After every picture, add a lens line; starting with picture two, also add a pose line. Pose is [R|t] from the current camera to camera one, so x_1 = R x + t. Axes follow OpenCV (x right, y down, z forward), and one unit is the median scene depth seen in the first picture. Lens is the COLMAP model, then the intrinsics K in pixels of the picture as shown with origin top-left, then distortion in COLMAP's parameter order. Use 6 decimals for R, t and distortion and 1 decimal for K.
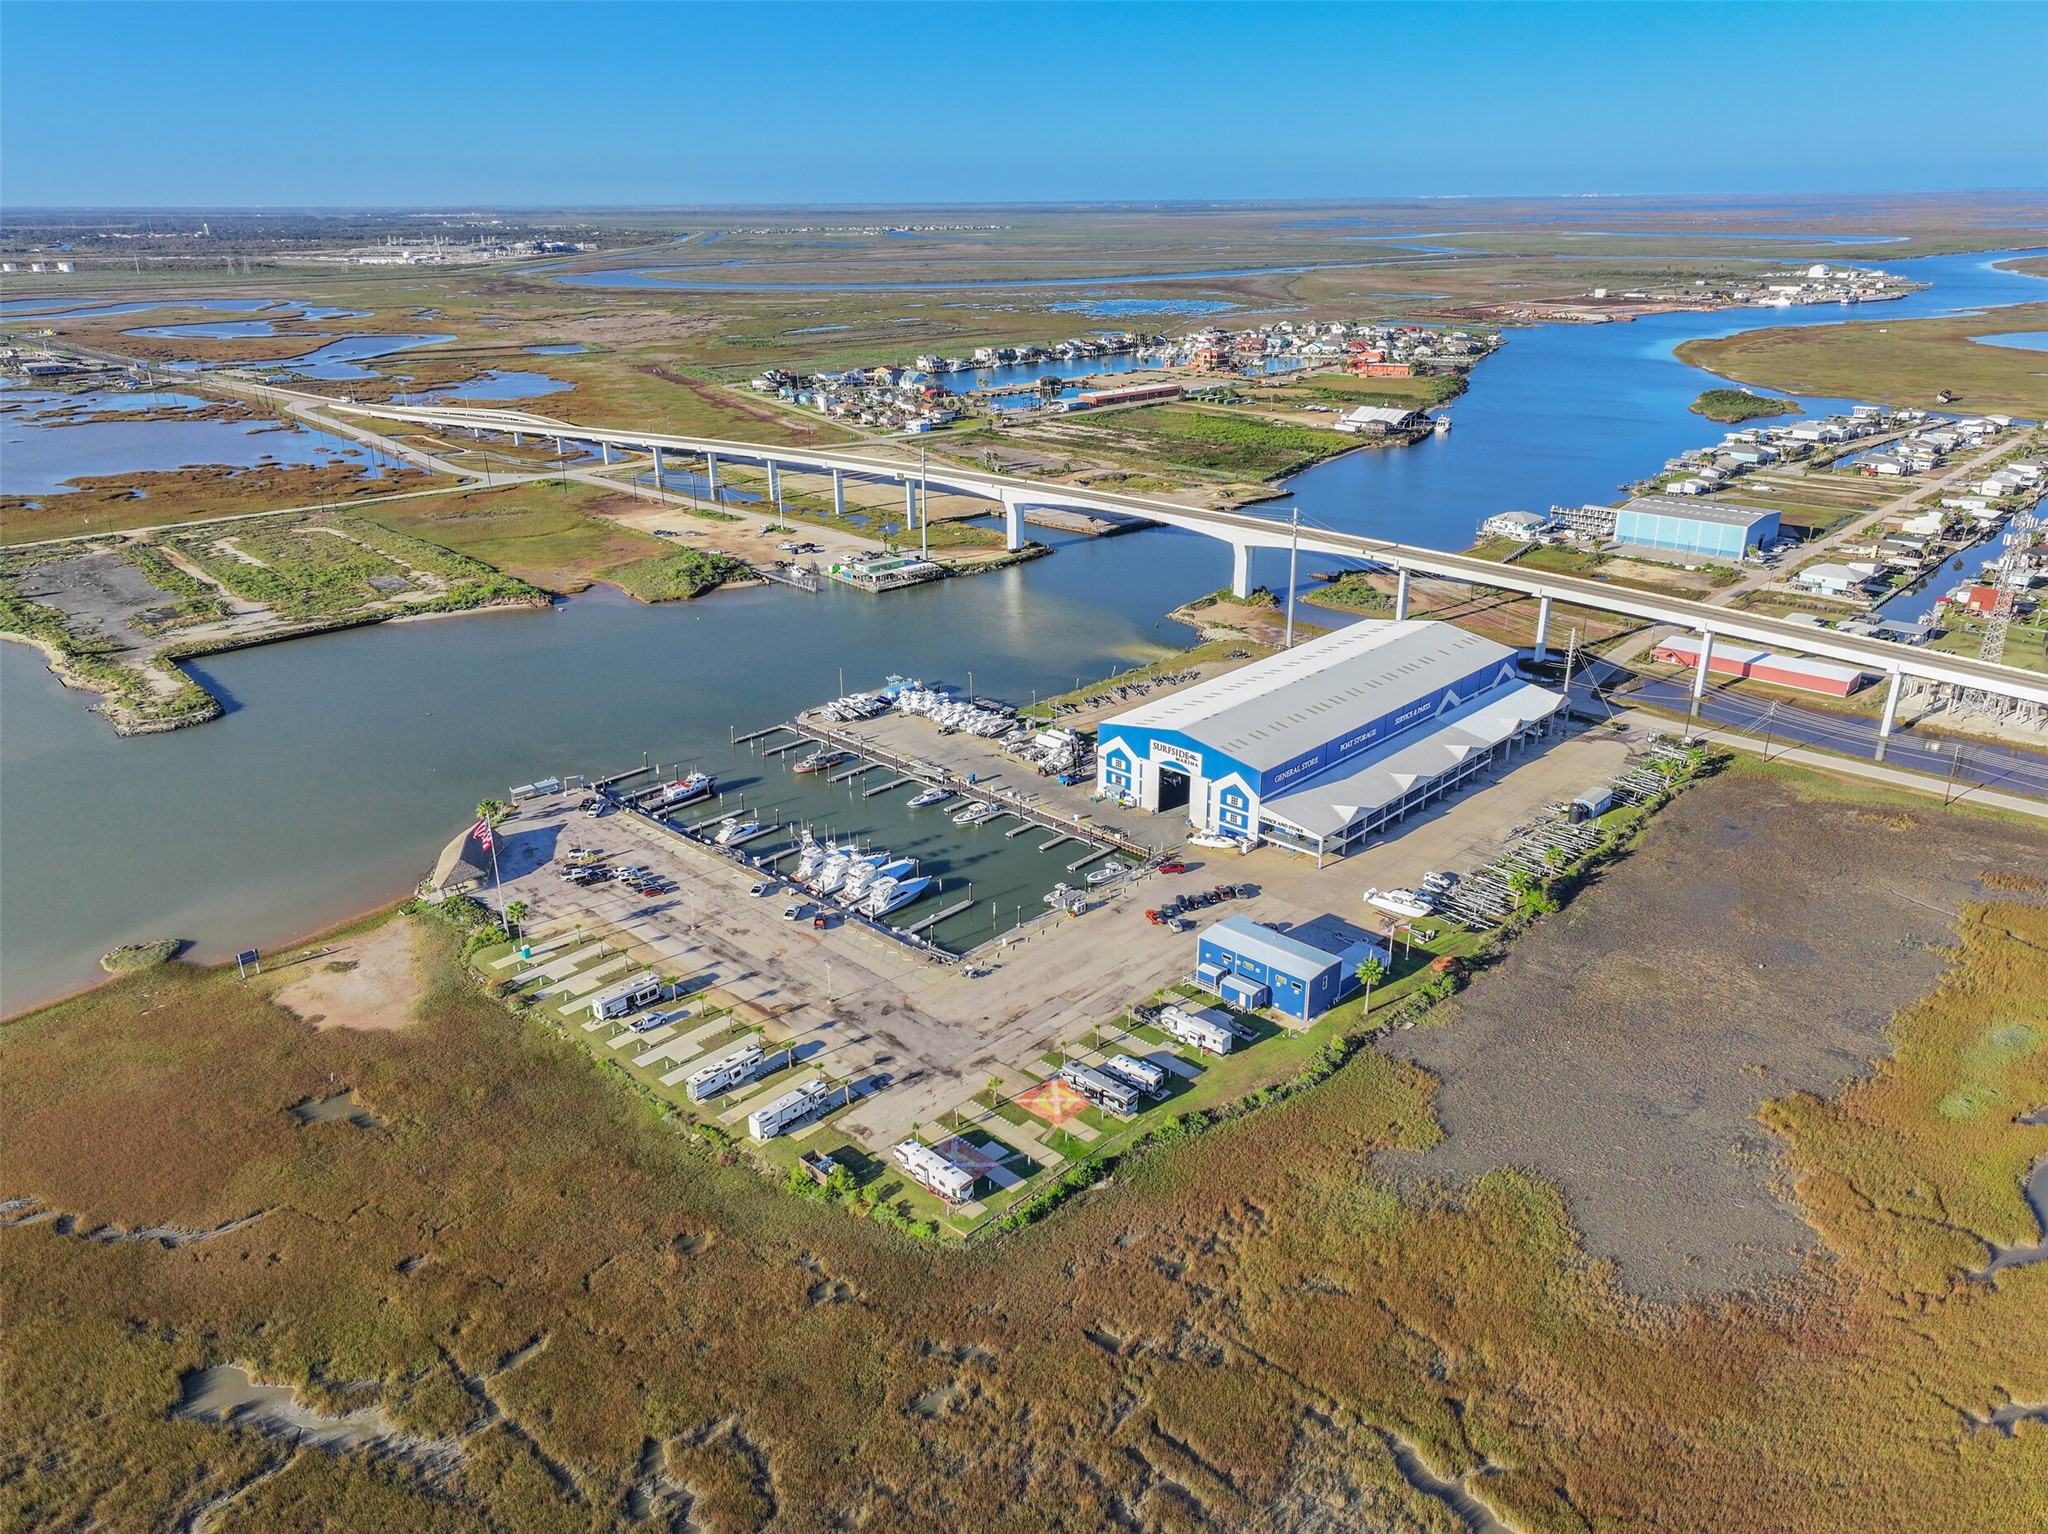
lens RADIAL K [[1430.3, 0, 1024.0], [0, 1430.3, 767.0], [0, 0, 1]] dist [0.025230, 0.003004]
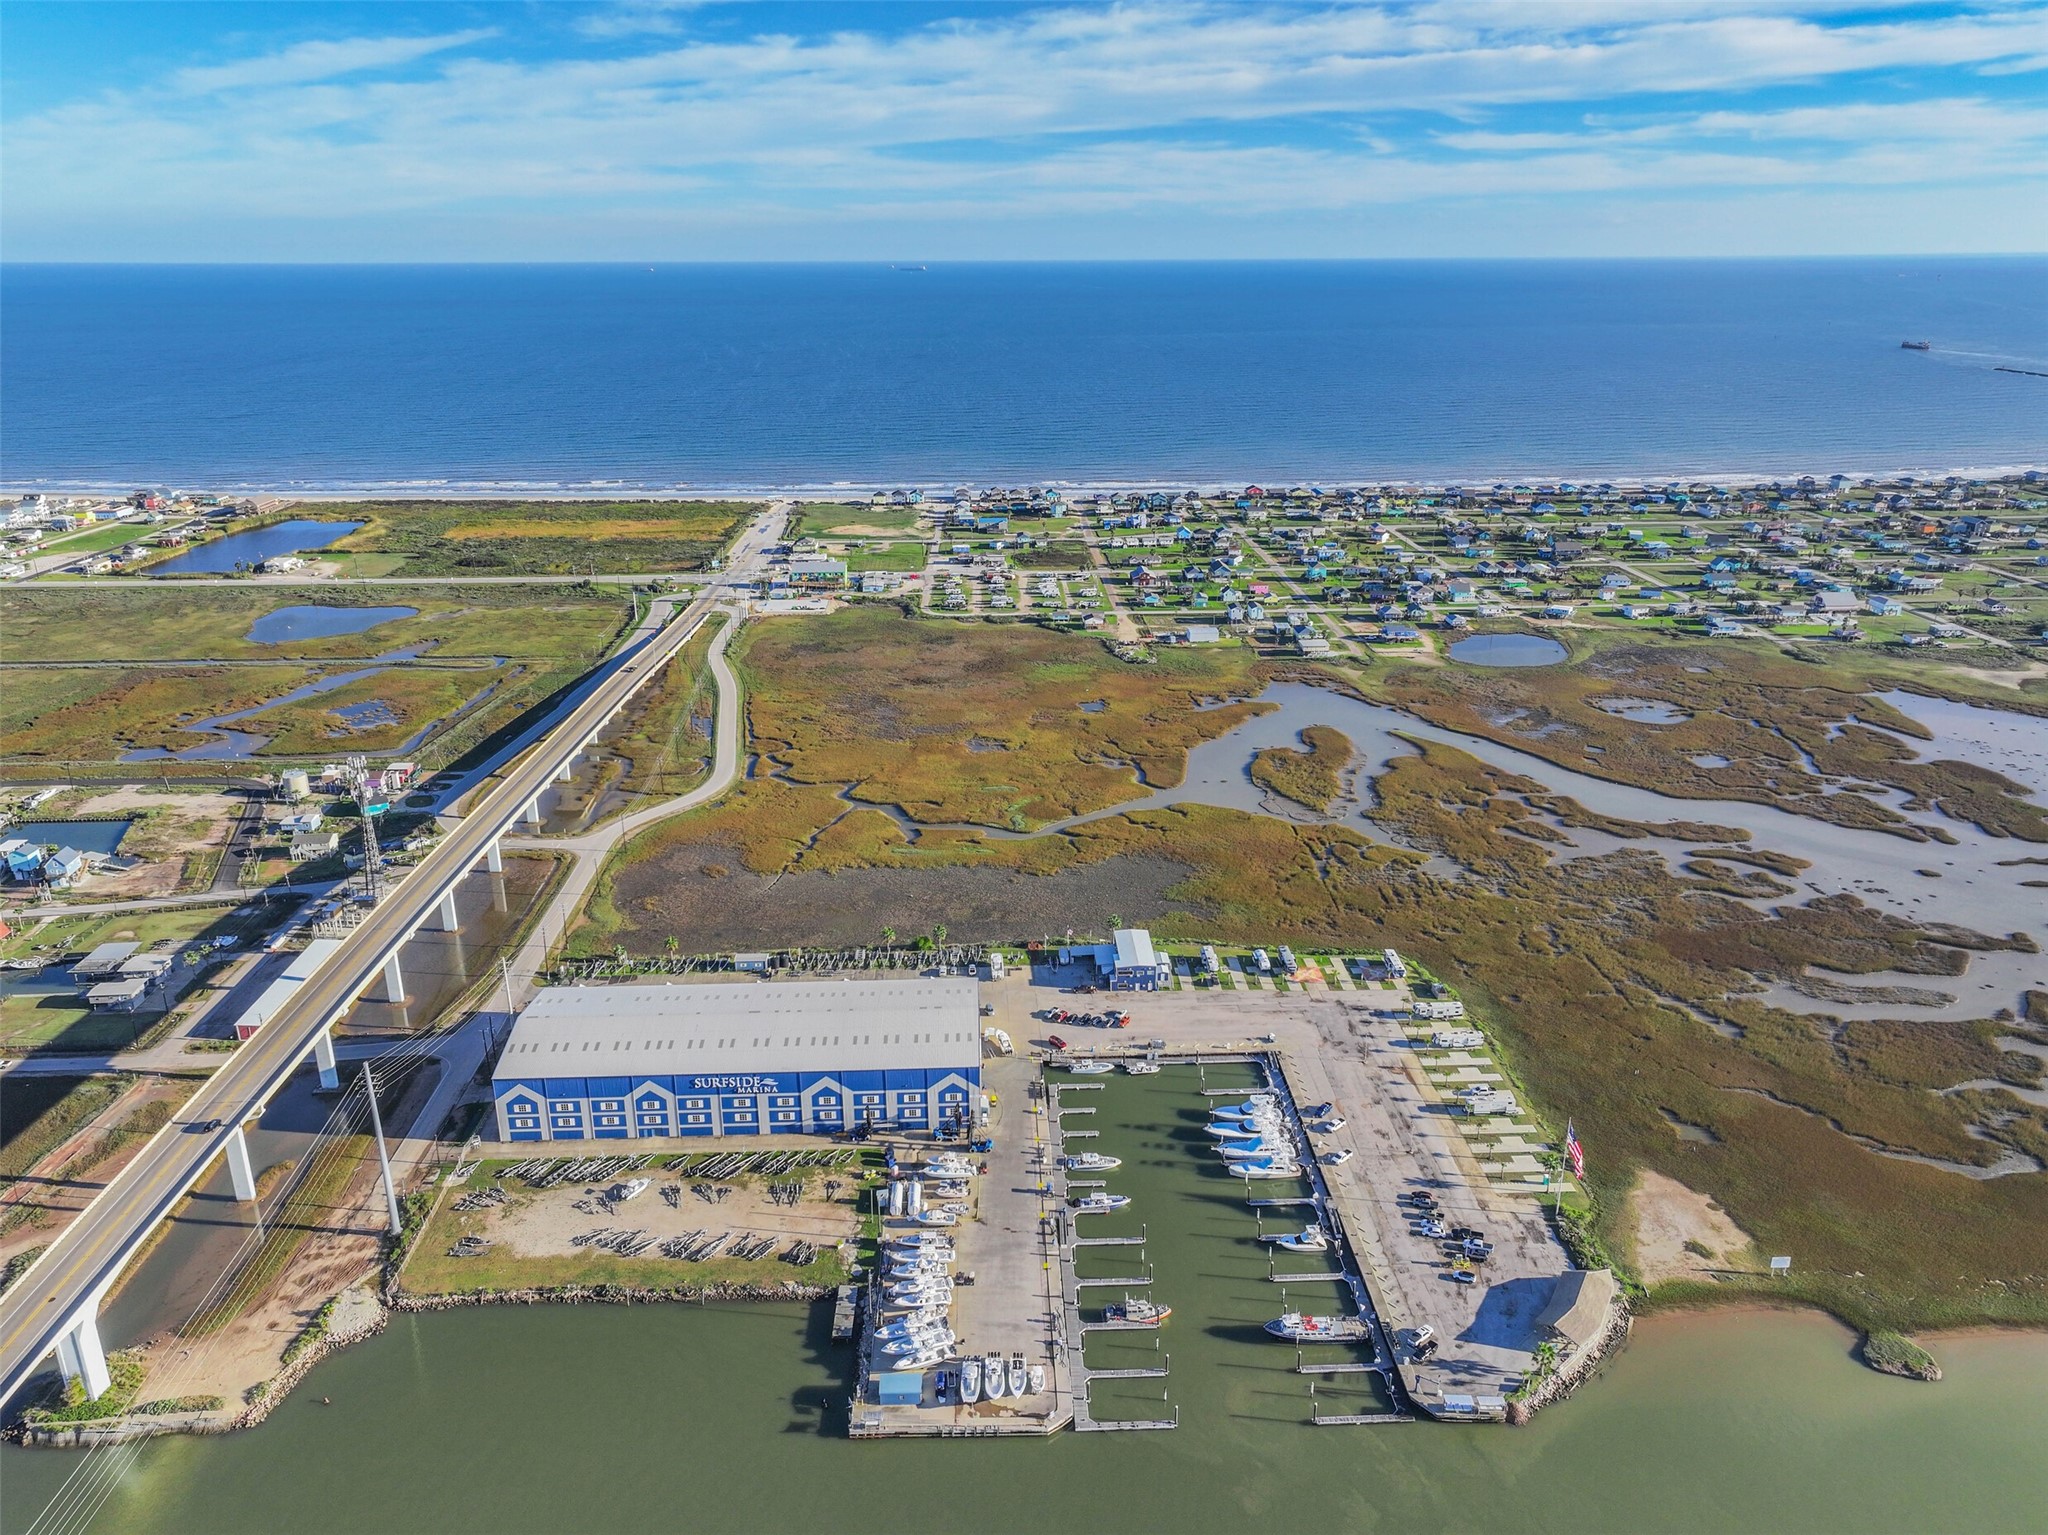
lens RADIAL K [[1430.3, 0, 1024.0], [0, 1430.3, 767.5], [0, 0, 1]] dist [0.025230, 0.003004]
pose [[-0.710972, -0.230046, 0.664528, -0.748466], [0.272055, 0.781418, 0.561580, -0.946409], [-0.648463, 0.580056, -0.492981, 1.651350]]
